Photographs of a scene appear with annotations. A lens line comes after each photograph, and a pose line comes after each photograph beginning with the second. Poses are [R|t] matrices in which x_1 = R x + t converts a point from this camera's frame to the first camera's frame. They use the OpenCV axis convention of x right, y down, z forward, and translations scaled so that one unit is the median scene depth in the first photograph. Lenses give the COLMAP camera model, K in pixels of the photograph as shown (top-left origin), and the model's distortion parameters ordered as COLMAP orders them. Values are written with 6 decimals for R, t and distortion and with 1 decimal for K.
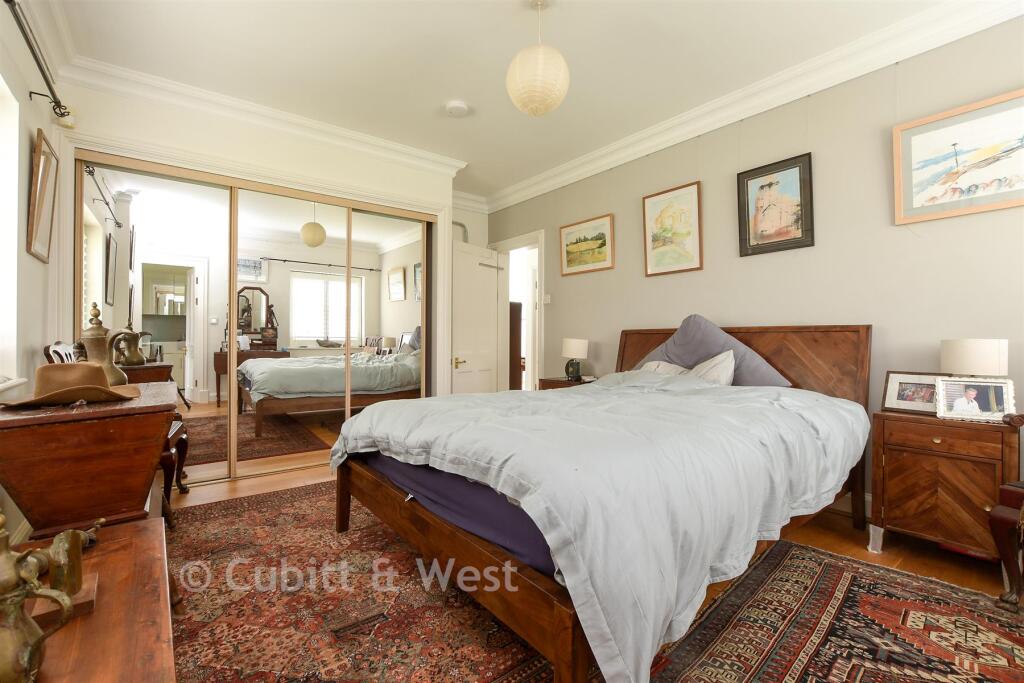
lens RADIAL K [[445.0, 0, 512.6], [0, 445.0, 334.0], [0, 0, 1]] dist [-0.002692, 0.000301]
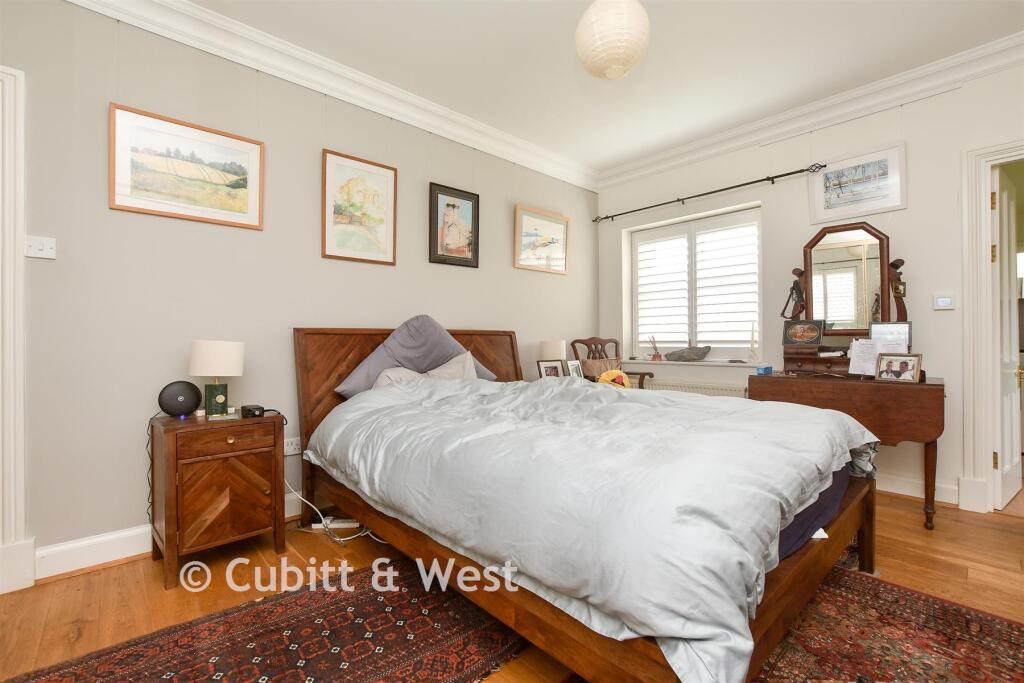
lens RADIAL K [[445.0, 0, 511.7], [0, 445.0, 342.5], [0, 0, 1]] dist [-0.002692, 0.000301]
pose [[-0.042323, -0.000959, 0.999104, -0.550549], [-0.009704, 0.999953, 0.000549, 0.013560], [-0.999057, -0.009672, -0.042331, 0.857945]]
